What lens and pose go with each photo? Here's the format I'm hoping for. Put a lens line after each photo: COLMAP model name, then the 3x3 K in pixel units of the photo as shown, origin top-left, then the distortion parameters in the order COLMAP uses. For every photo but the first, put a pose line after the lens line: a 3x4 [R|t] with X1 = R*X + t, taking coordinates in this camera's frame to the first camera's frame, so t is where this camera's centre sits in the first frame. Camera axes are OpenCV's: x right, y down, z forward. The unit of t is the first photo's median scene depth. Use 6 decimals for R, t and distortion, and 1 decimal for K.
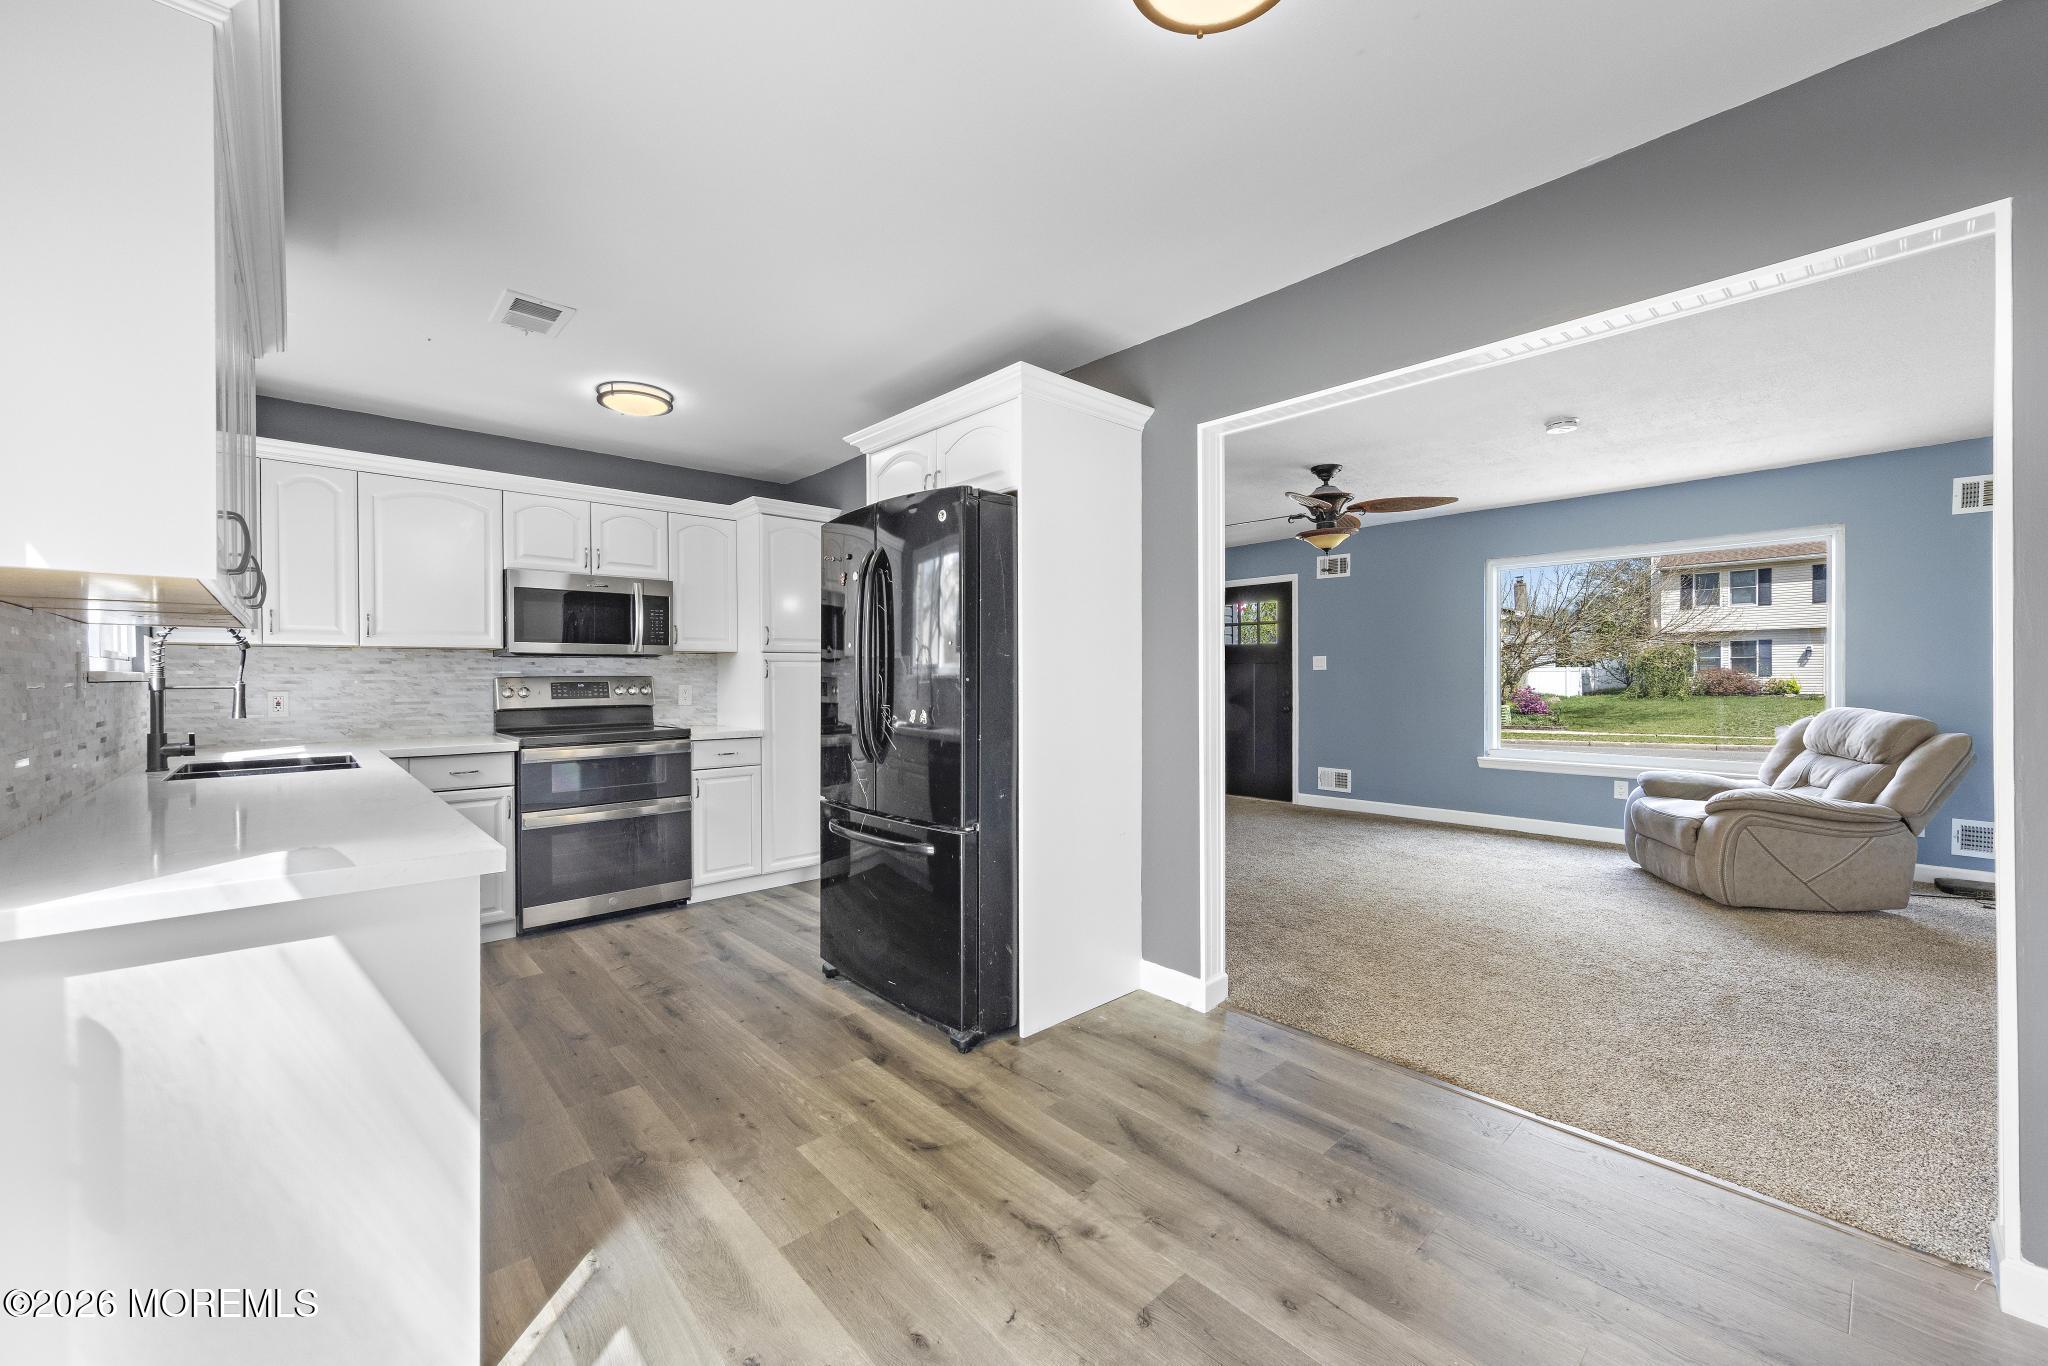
lens RADIAL K [[790.6, 0, 1025.2], [0, 790.6, 675.9], [0, 0, 1]] dist [0.014537, 0.000252]
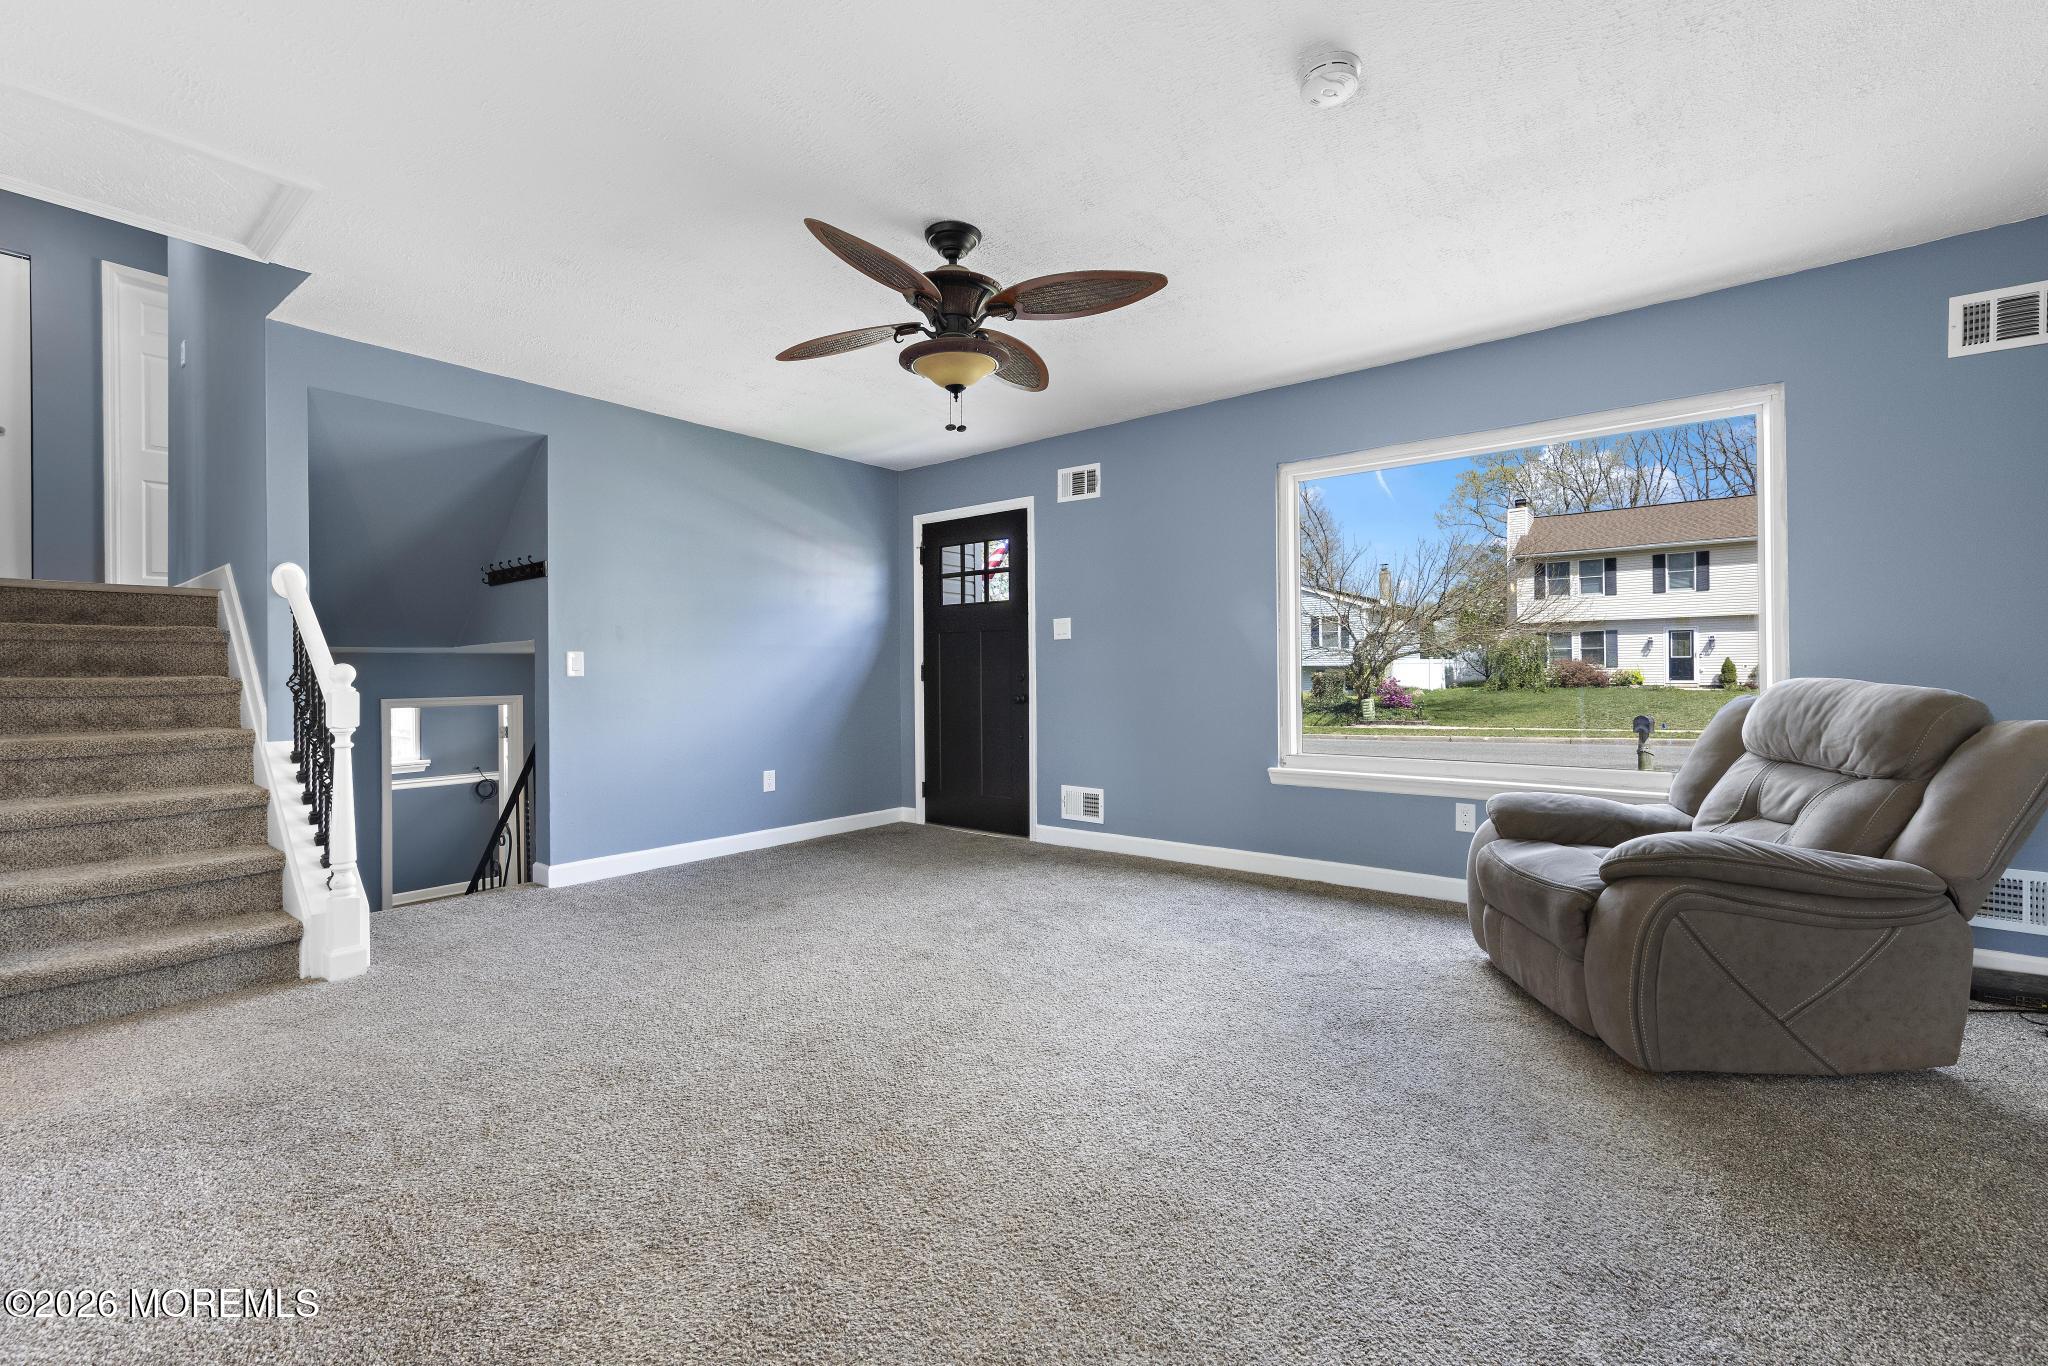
lens RADIAL K [[874.3, 0, 1025.3], [0, 874.3, 658.0], [0, 0, 1]] dist [0.019814, -0.000300]
pose [[0.986805, -0.001104, 0.161908, 0.223699], [0.003612, 0.999878, -0.015197, 0.019747], [-0.161872, 0.015581, 0.986689, 0.282928]]
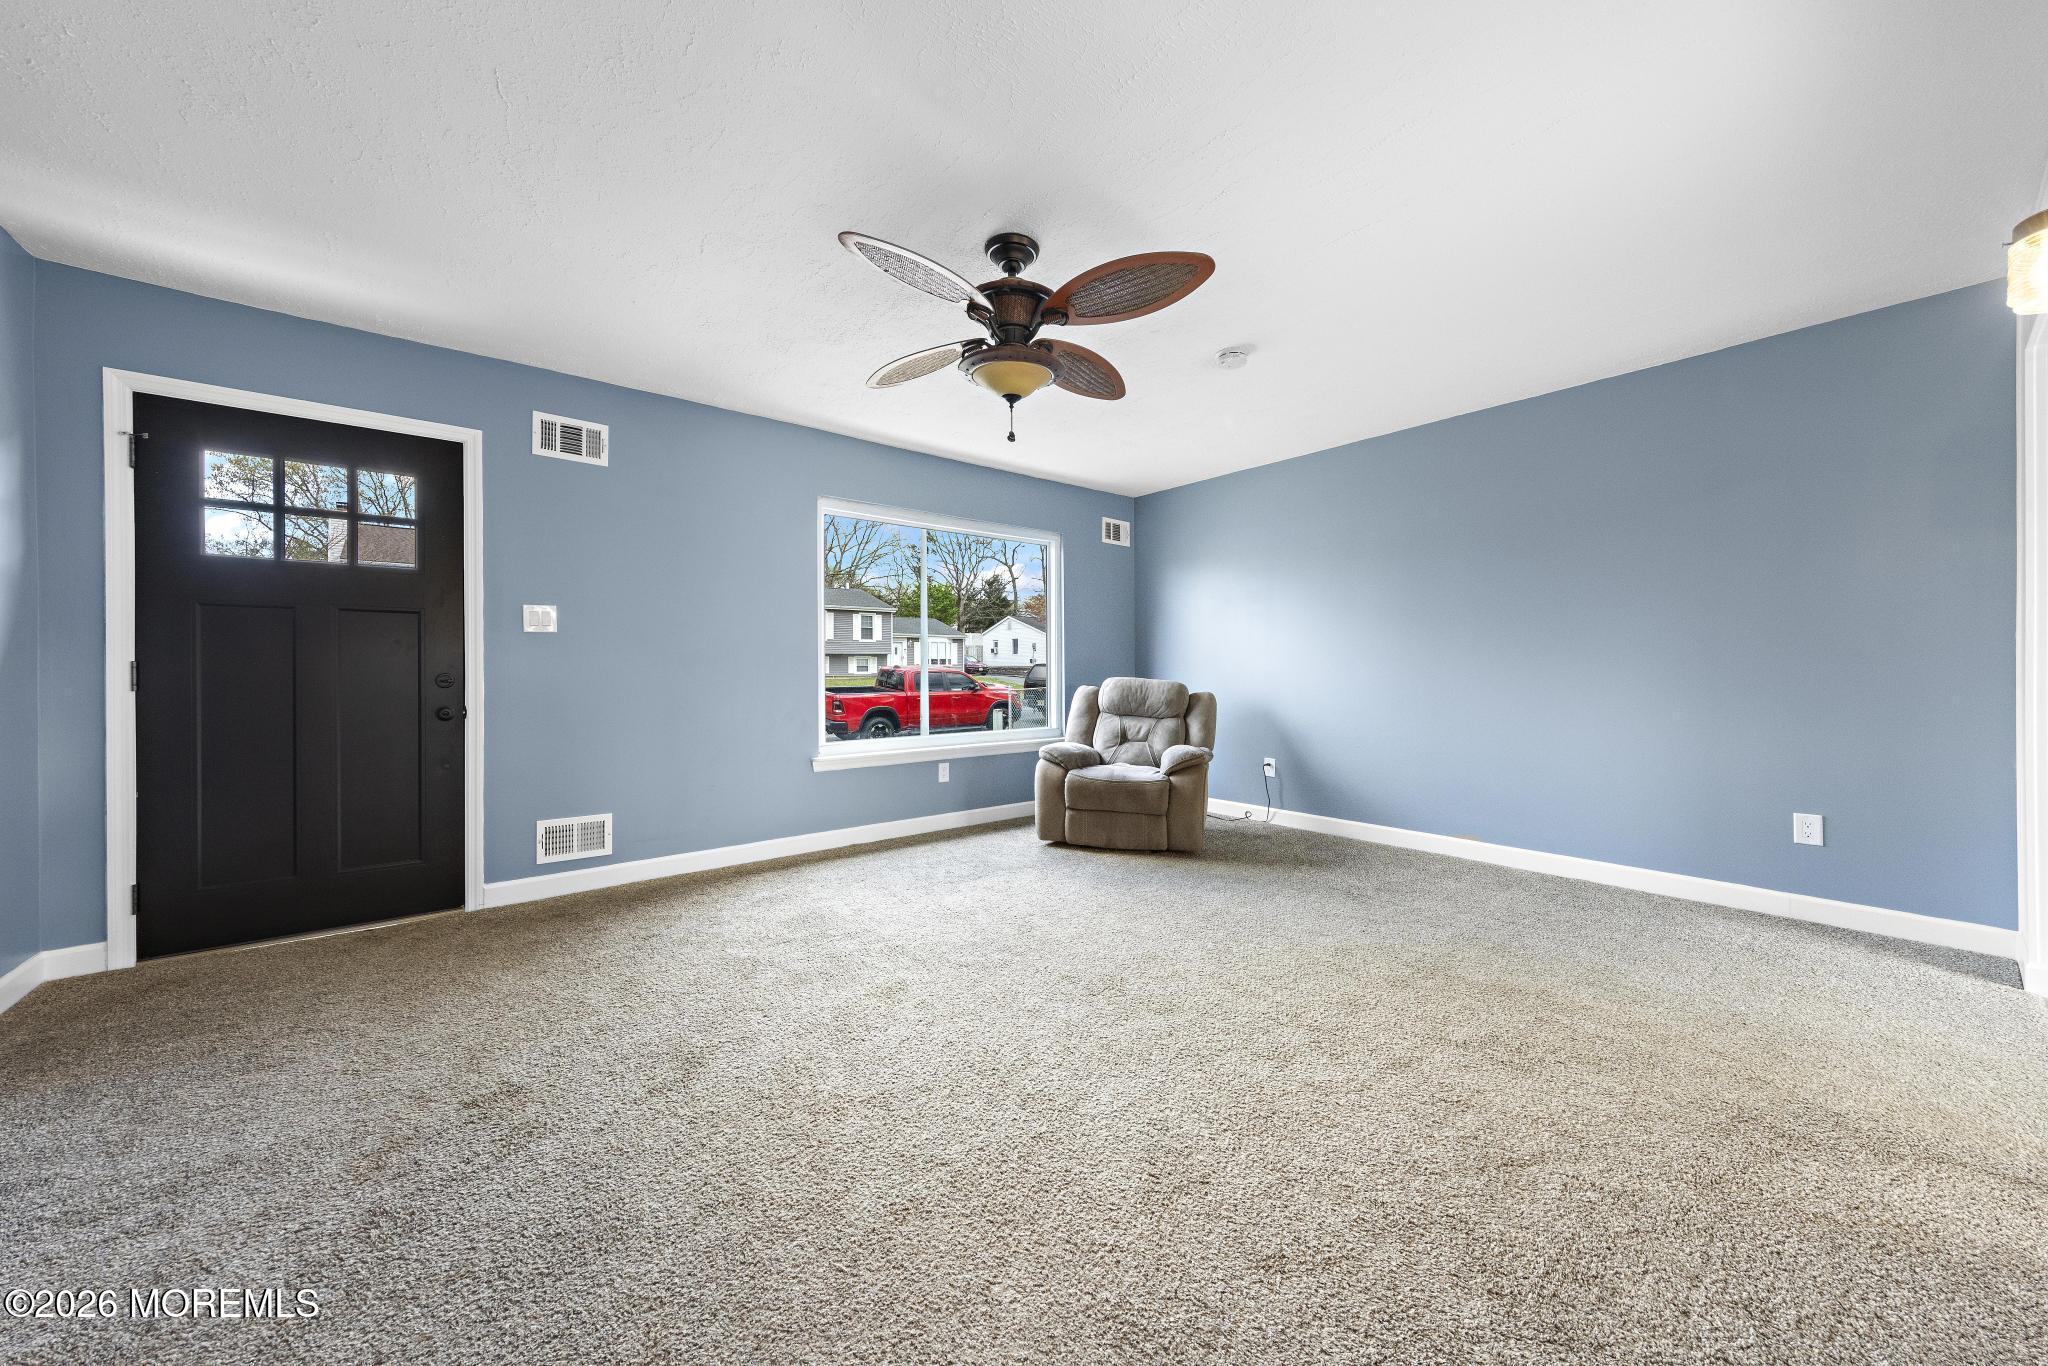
lens RADIAL K [[790.6, 0, 1019.8], [0, 790.6, 683.2], [0, 0, 1]] dist [0.014537, 0.000252]
pose [[0.018646, -0.007480, 0.999798, -0.141282], [0.003105, 0.999968, 0.007424, 0.022934], [-0.999821, 0.002966, 0.018669, 0.684256]]
